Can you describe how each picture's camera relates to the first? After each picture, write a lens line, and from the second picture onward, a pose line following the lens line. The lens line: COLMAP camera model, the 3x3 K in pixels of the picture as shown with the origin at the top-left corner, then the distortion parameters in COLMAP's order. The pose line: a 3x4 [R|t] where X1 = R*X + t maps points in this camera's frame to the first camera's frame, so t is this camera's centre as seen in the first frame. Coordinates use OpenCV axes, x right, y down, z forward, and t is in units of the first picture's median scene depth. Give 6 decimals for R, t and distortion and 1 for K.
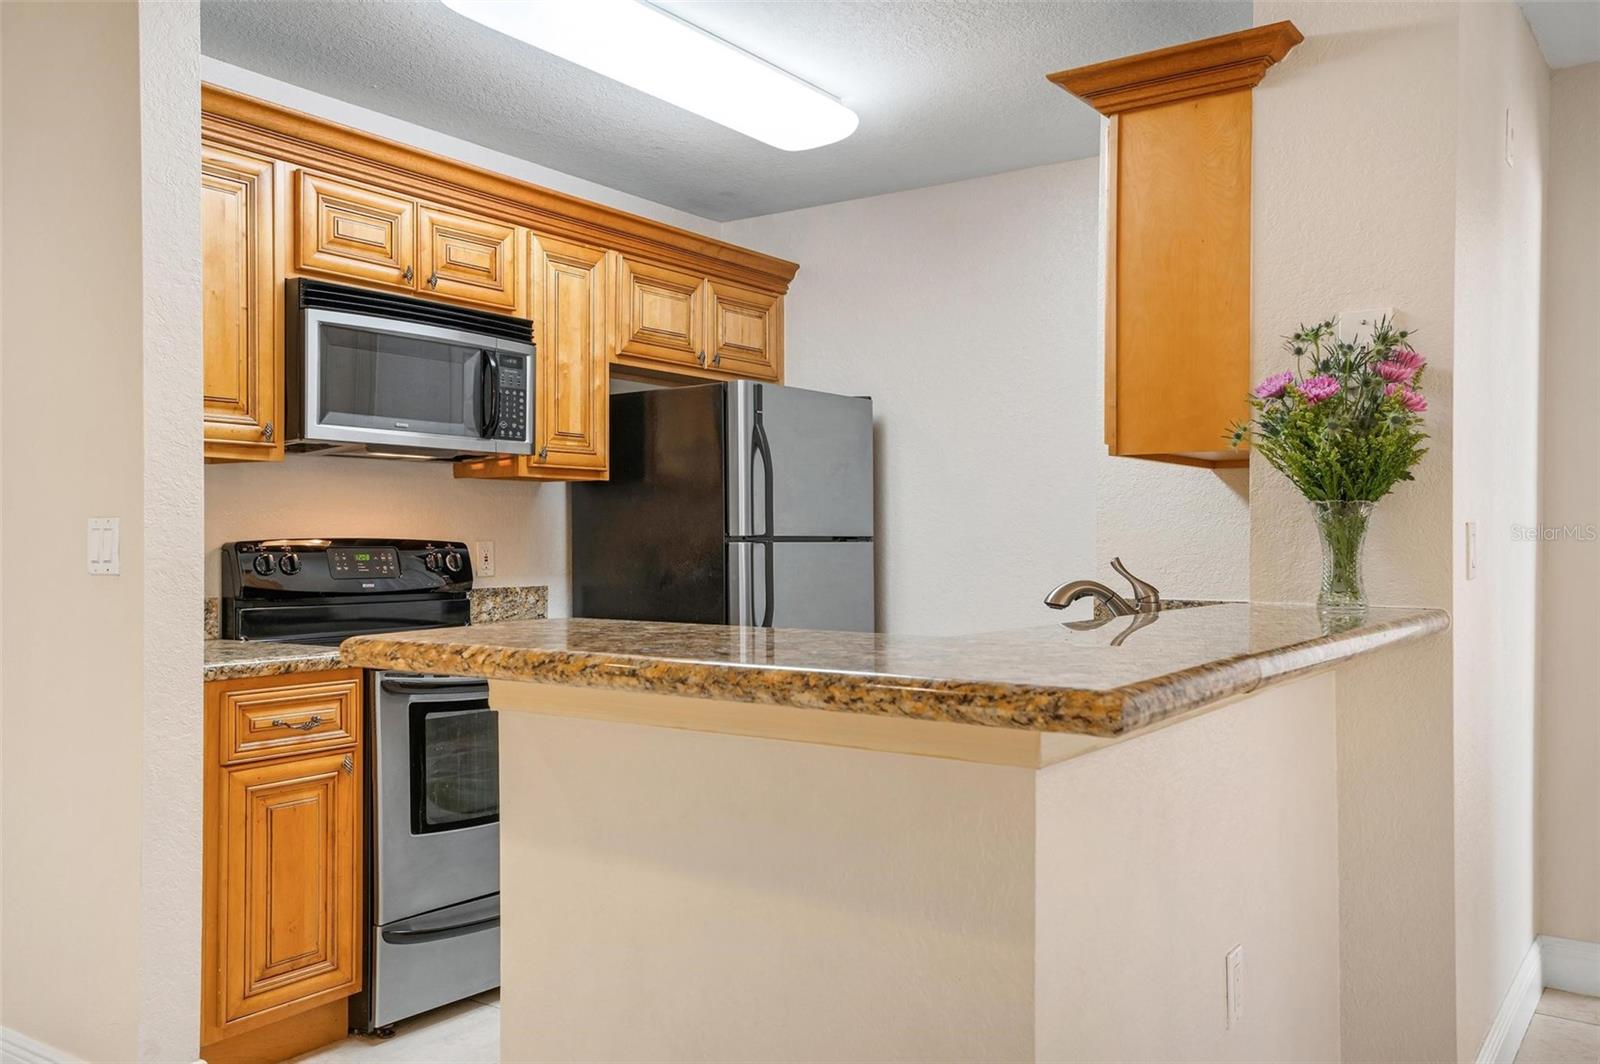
lens RADIAL K [[1266.3, 0, 808.0], [0, 1266.3, 536.8], [0, 0, 1]] dist [0.038470, -0.013358]
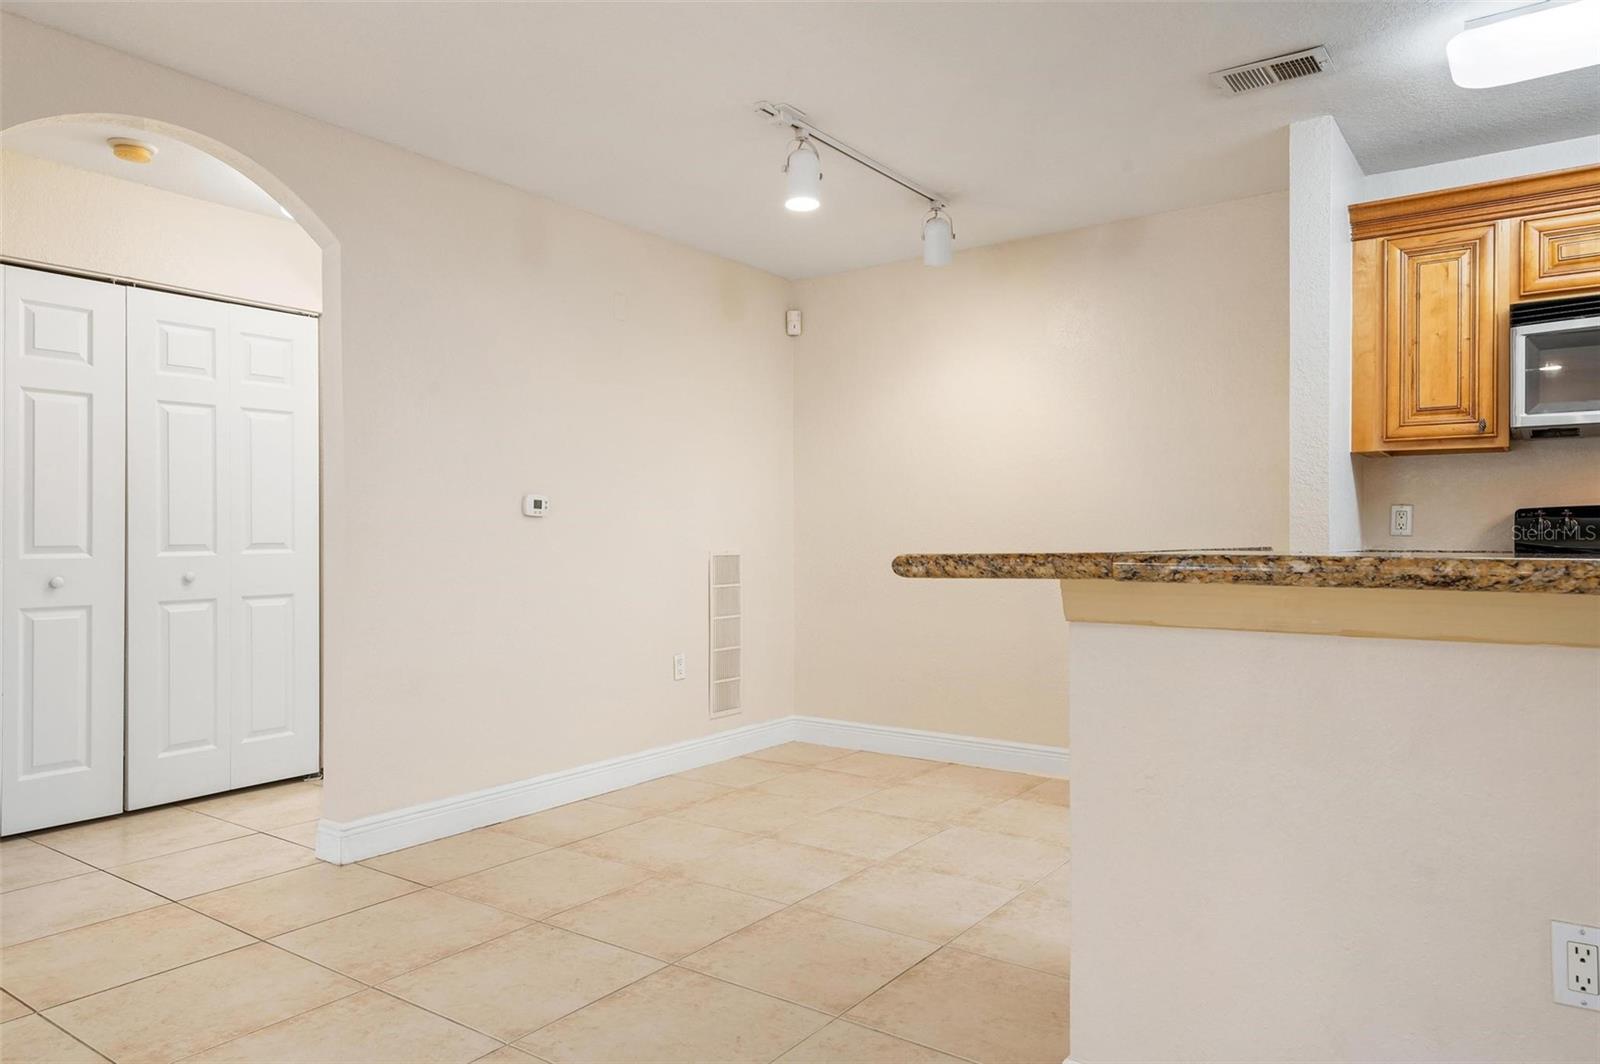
lens RADIAL K [[1040.0, 0, 793.3], [0, 1040.0, 526.4], [0, 0, 1]] dist [0.019214, 0.000961]
pose [[-0.035943, -0.008277, -0.999320, 0.616126], [0.000790, 0.999965, -0.008311, 0.028657], [0.999354, -0.001088, -0.035936, 0.263893]]
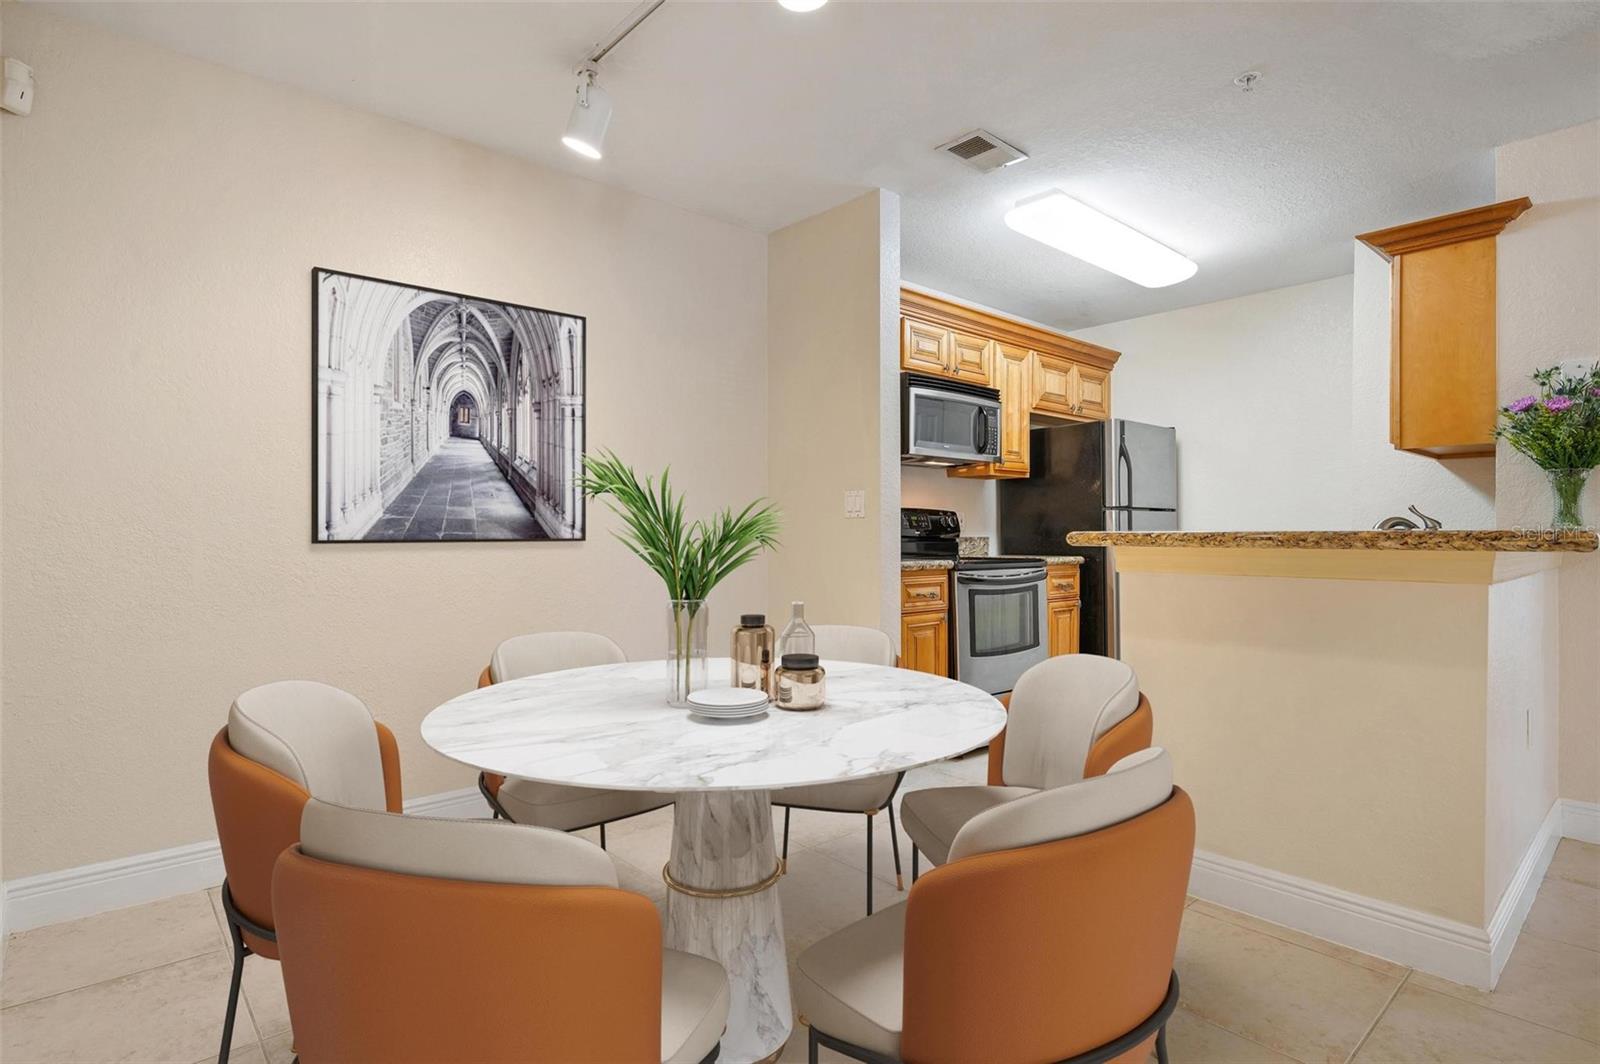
lens RADIAL K [[794.4, 0, 831.6], [0, 794.4, 531.8], [0, 0, 1]] dist [0.019370, -0.003448]
pose [[0.979376, -0.002749, -0.202028, -0.232009], [0.002718, 0.999996, -0.000431, 0.037121], [0.202028, -0.000126, 0.979380, -0.188067]]
